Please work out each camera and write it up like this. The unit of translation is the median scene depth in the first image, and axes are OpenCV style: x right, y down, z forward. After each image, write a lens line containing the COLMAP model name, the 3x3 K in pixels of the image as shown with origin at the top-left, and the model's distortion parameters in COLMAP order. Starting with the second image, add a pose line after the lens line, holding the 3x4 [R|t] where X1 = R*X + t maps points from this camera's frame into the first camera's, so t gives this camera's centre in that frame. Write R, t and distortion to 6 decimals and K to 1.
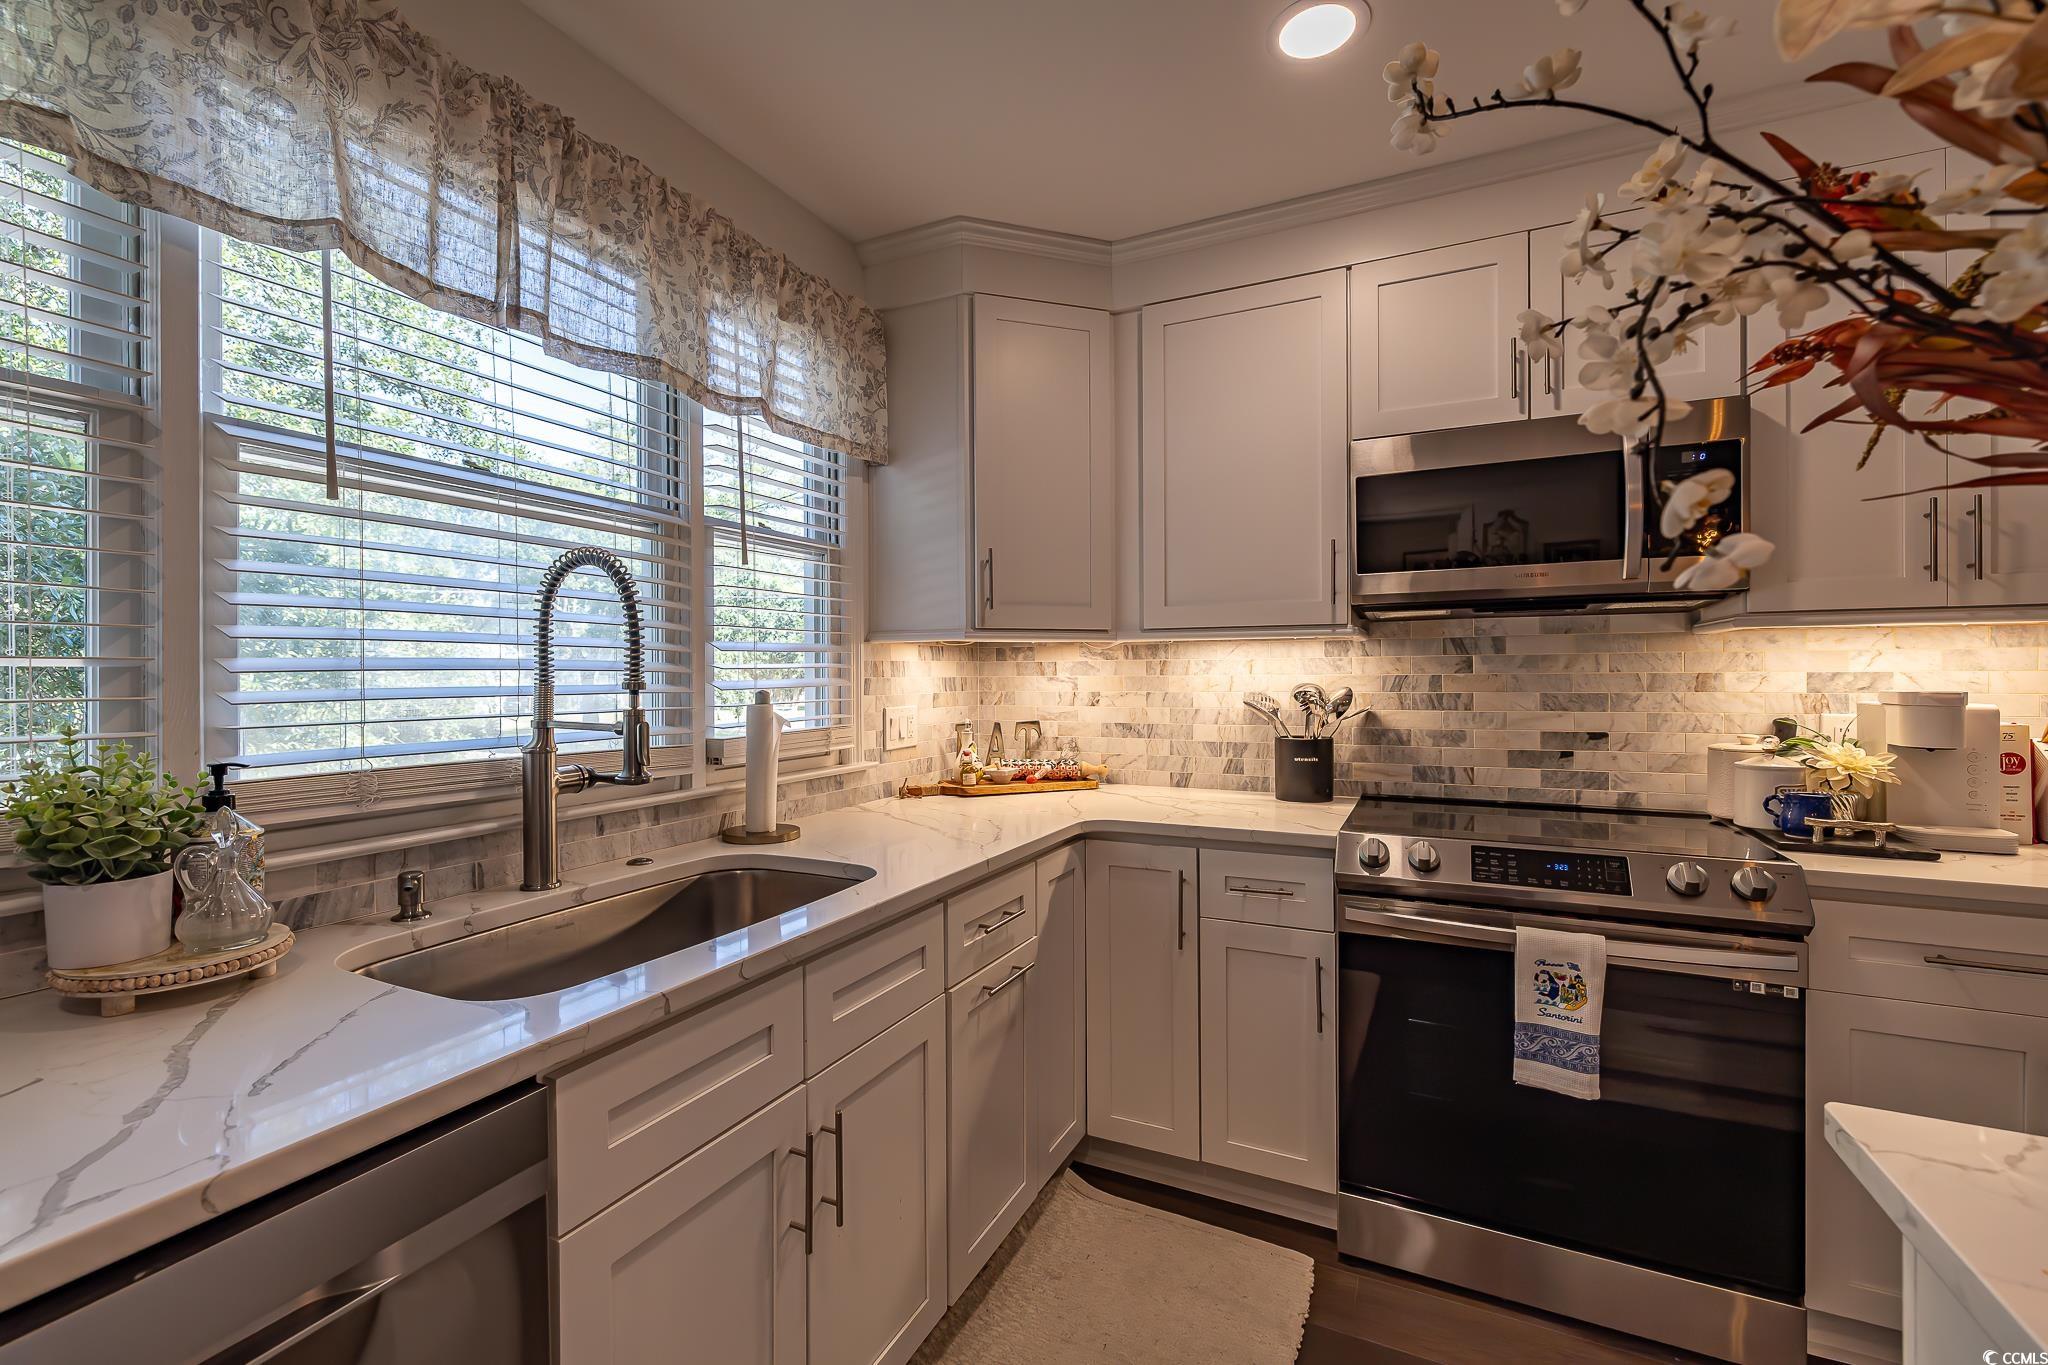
lens RADIAL K [[848.6, 0, 1038.3], [0, 848.6, 679.1], [0, 0, 1]] dist [-0.003003, 0.000356]
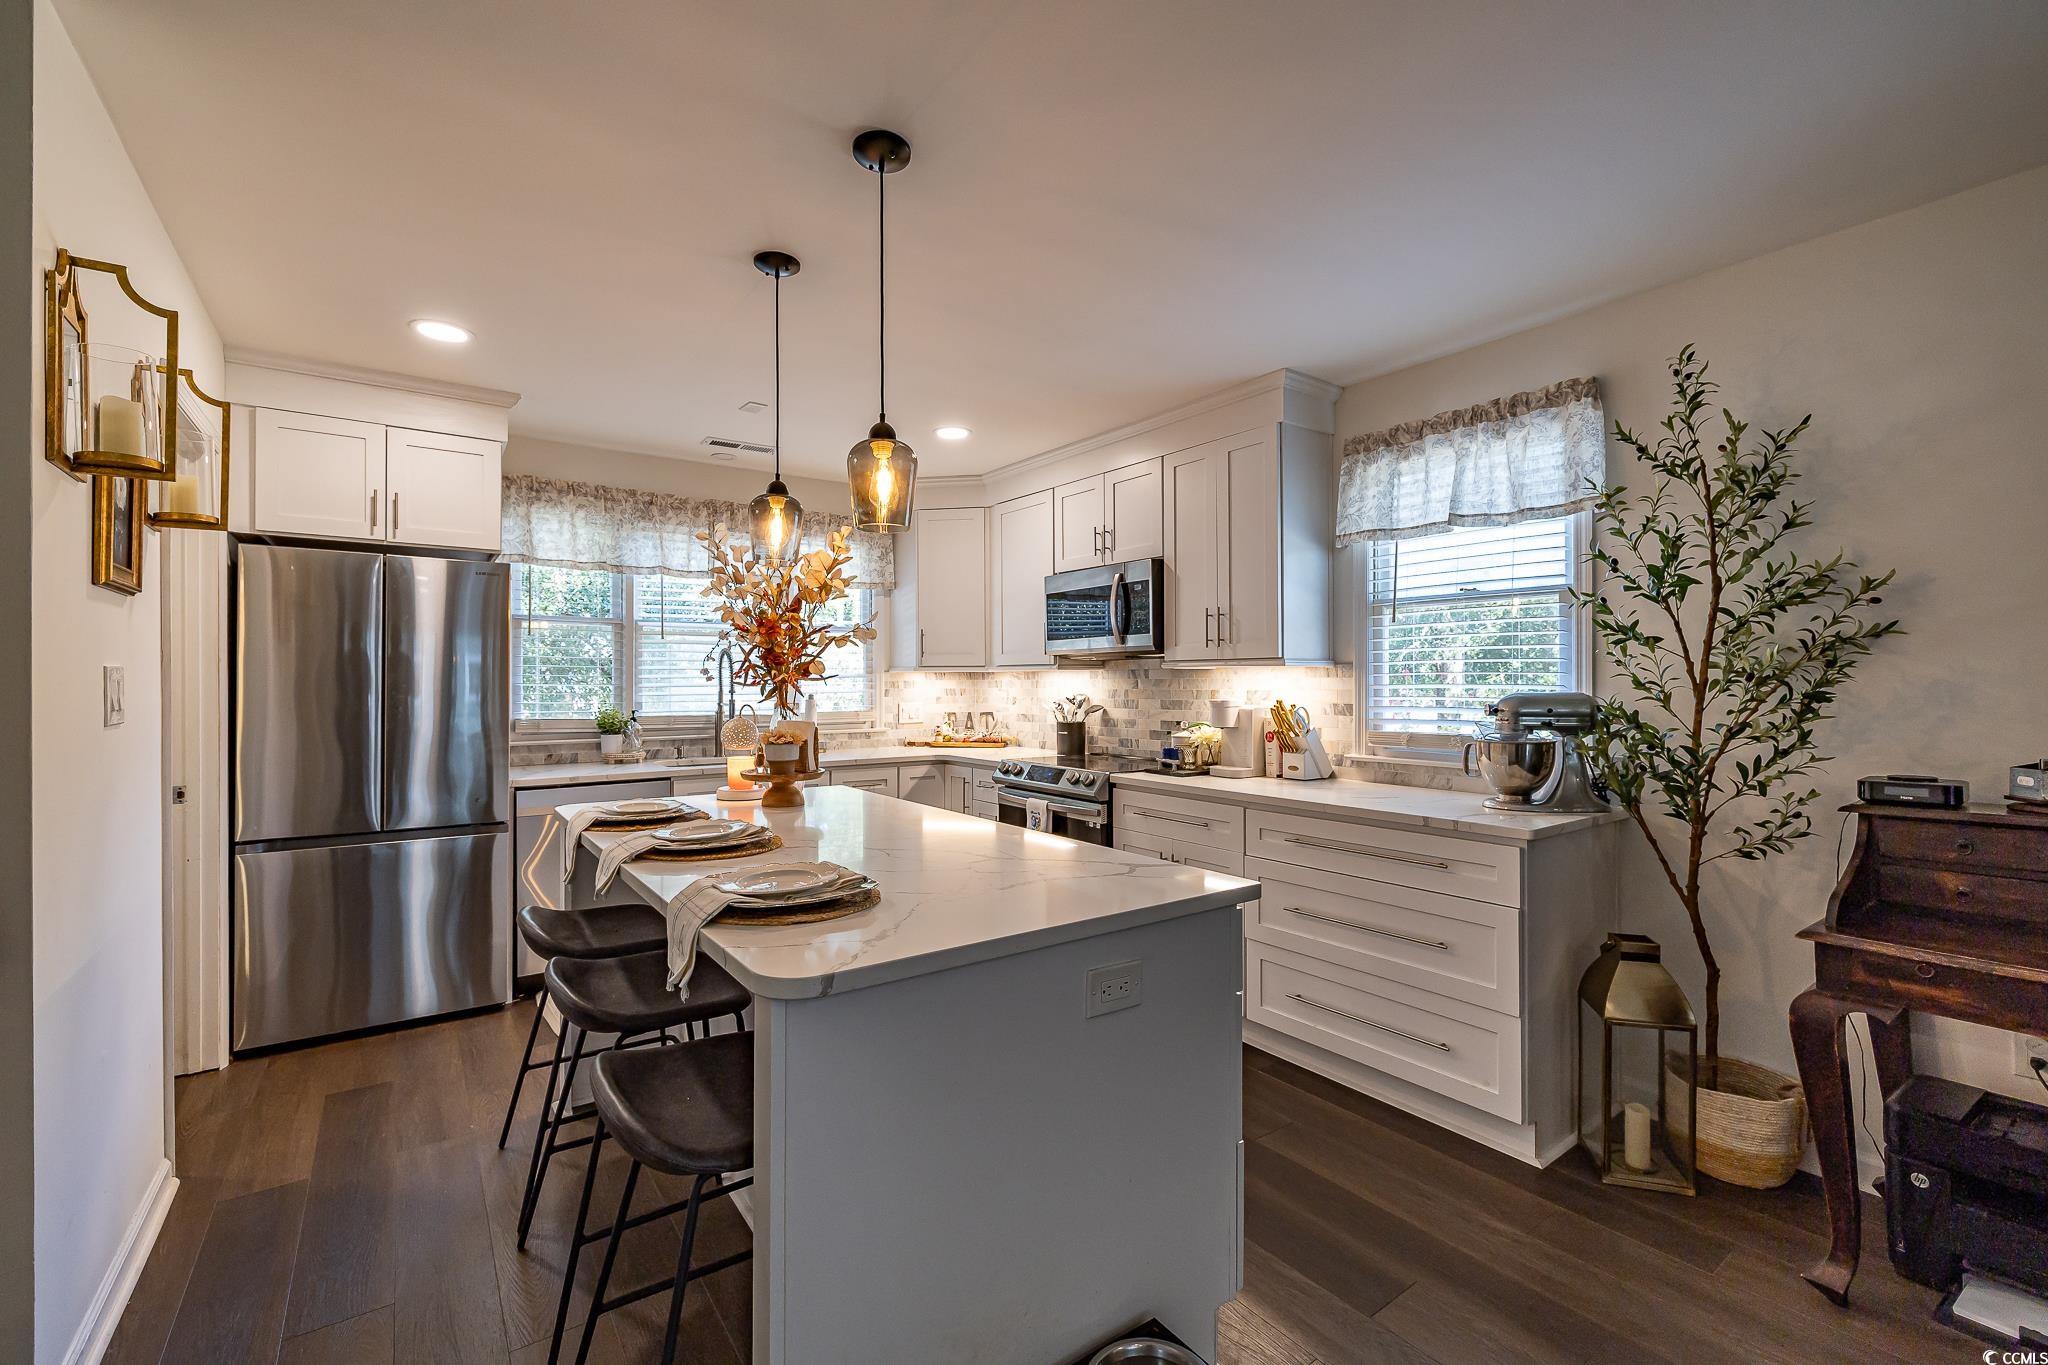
lens RADIAL K [[848.6, 0, 1015.2], [0, 848.6, 680.3], [0, 0, 1]] dist [-0.003003, 0.000356]
pose [[0.885373, 0.003716, -0.464866, 1.168235], [-0.006477, 0.999970, -0.004342, -0.016681], [0.464836, 0.006855, 0.885370, -0.804100]]
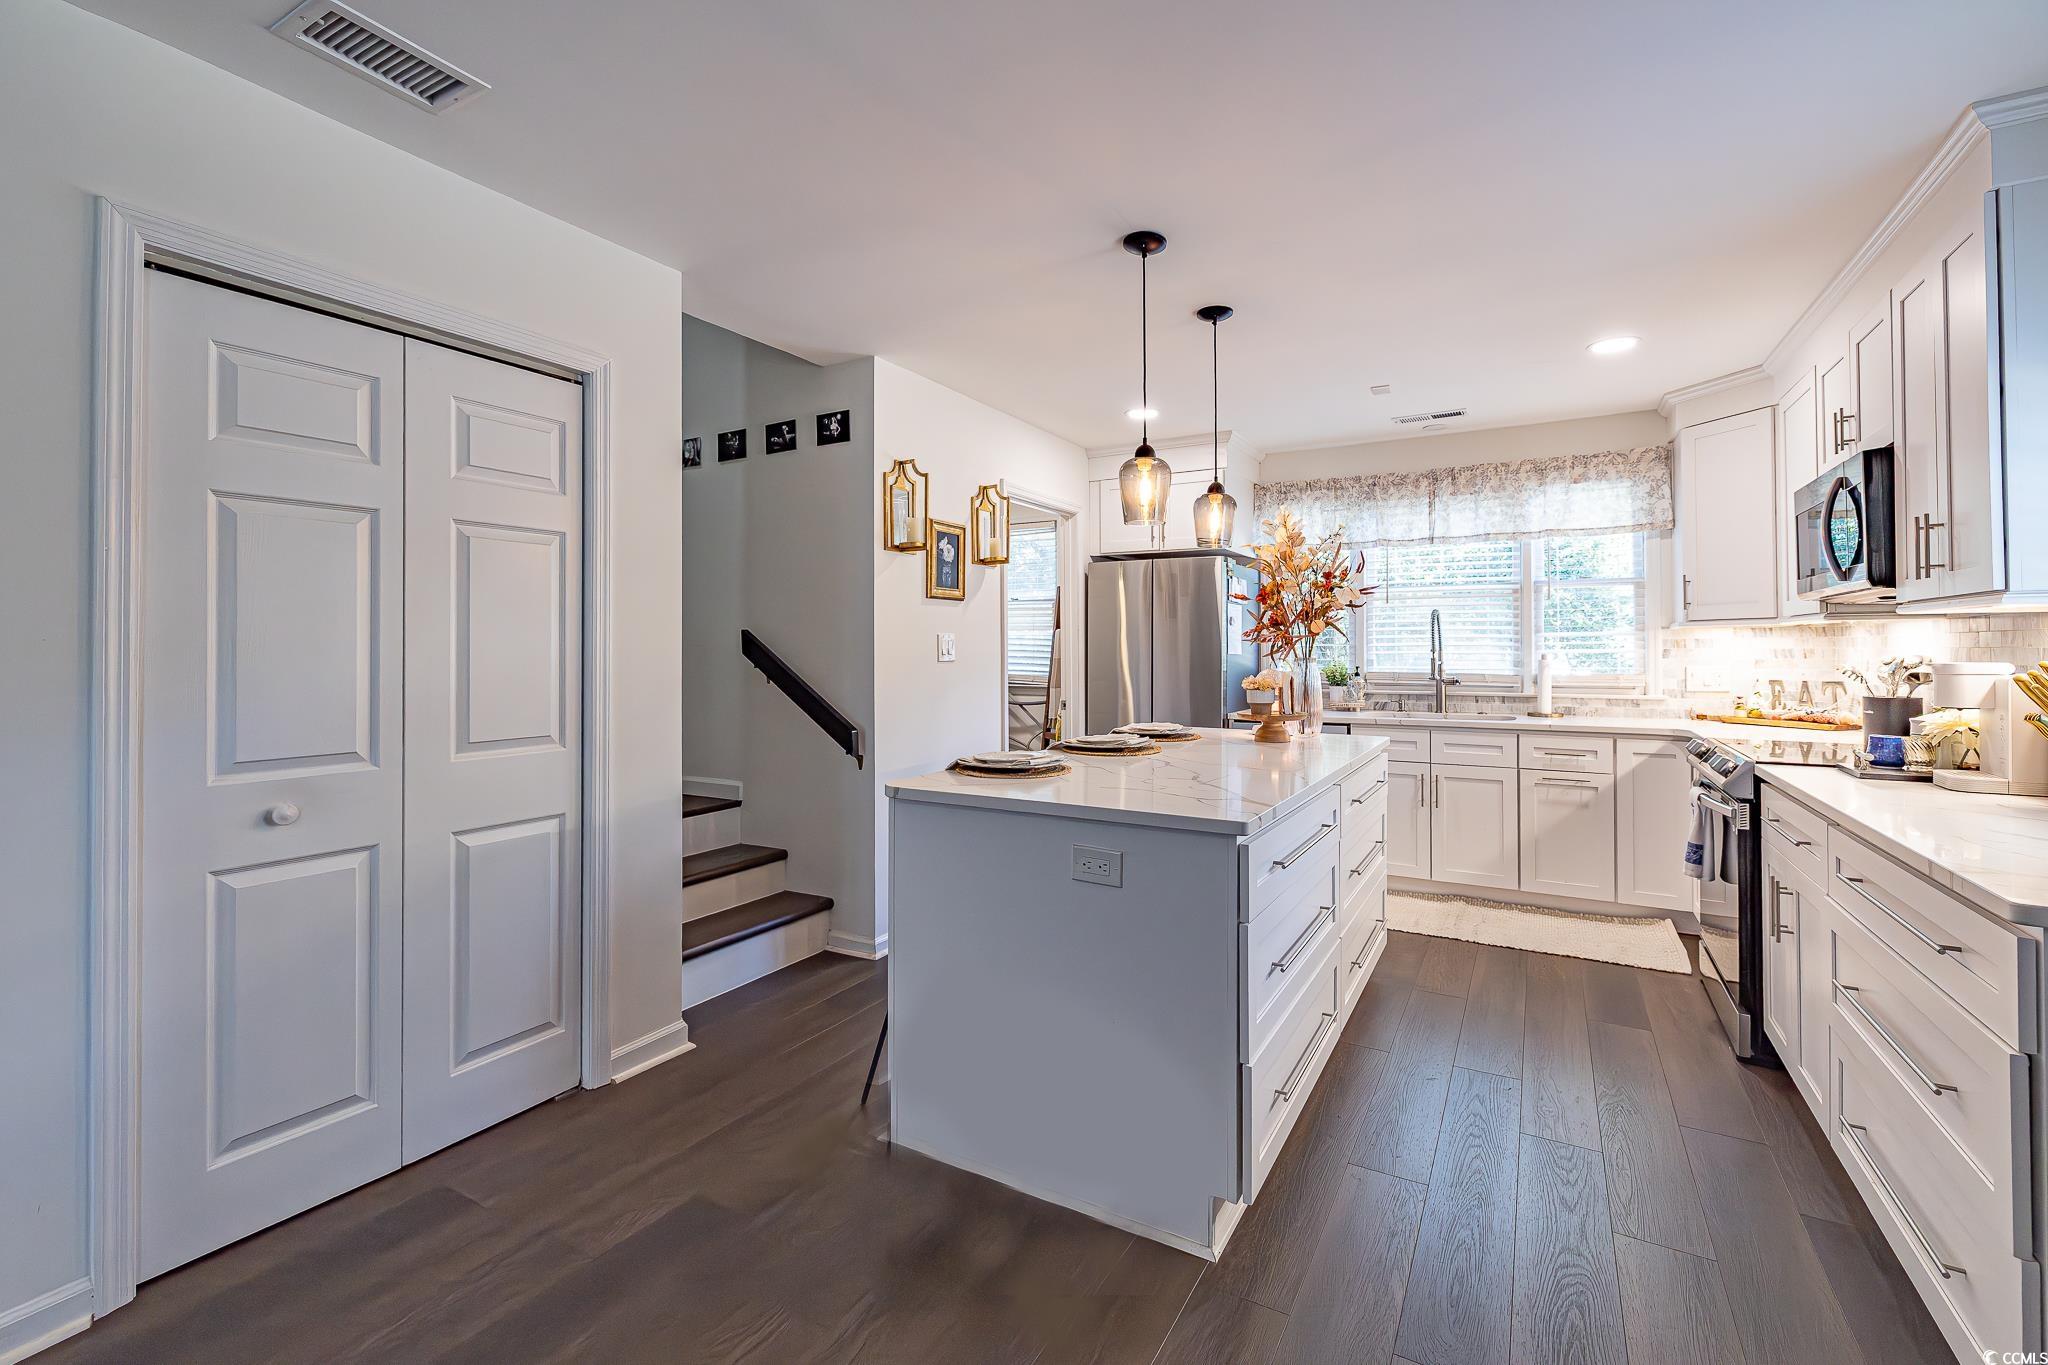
lens RADIAL K [[848.6, 0, 1053.5], [0, 848.6, 641.8], [0, 0, 1]] dist [-0.003003, 0.000356]
pose [[-0.037252, -0.002045, -0.999304, 1.757400], [-0.003191, 0.999993, -0.001927, -0.008791], [0.999301, 0.003117, -0.037259, -0.235026]]
